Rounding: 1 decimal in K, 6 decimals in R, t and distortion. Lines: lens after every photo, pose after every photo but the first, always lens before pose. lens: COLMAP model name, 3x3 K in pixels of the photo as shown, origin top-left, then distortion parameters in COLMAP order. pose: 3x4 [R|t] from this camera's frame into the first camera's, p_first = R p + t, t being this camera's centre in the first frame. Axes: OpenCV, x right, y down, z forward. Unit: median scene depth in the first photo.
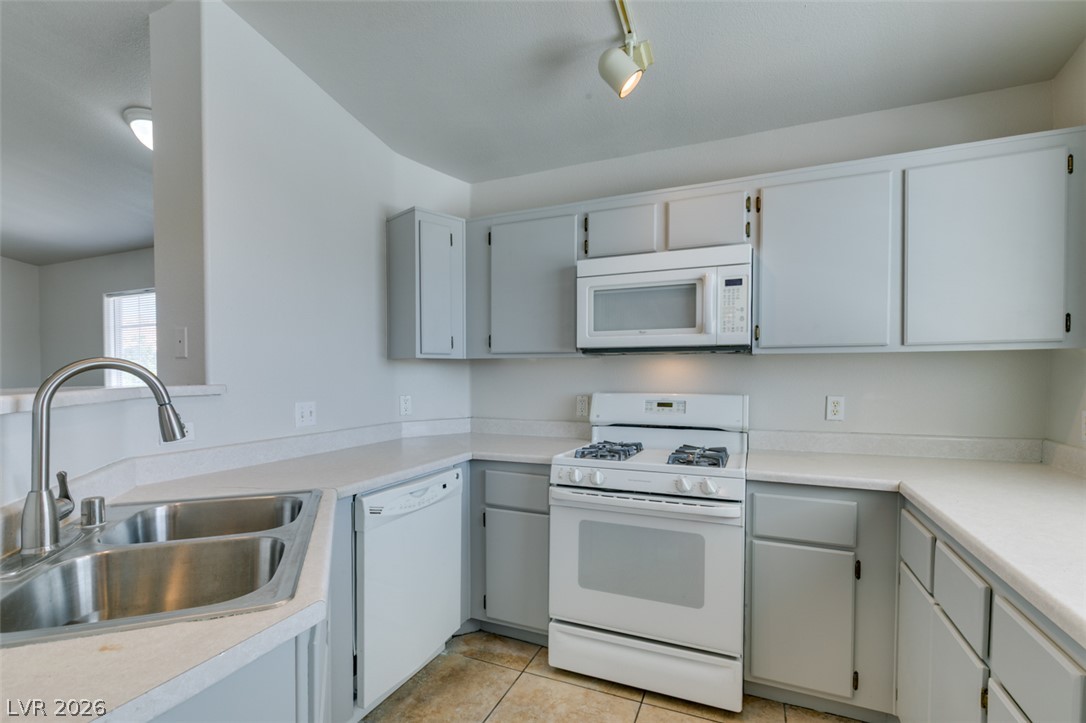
lens RADIAL K [[494.3, 0, 545.1], [0, 494.3, 388.7], [0, 0, 1]] dist [0.002205, -0.001037]
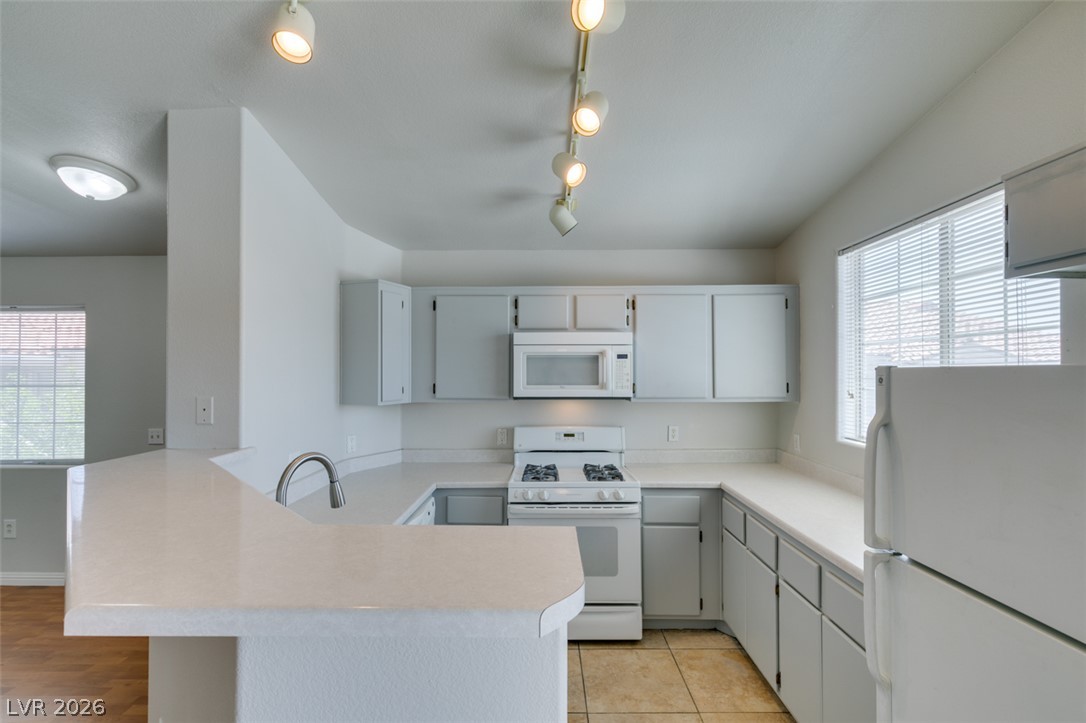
lens RADIAL K [[494.3, 0, 539.7], [0, 494.3, 364.7], [0, 0, 1]] dist [0.002205, -0.001037]
pose [[0.920315, 0.003946, 0.391157, -0.447522], [0.011814, 0.999213, -0.037877, -0.134863], [-0.390999, 0.039480, 0.919544, -0.297342]]
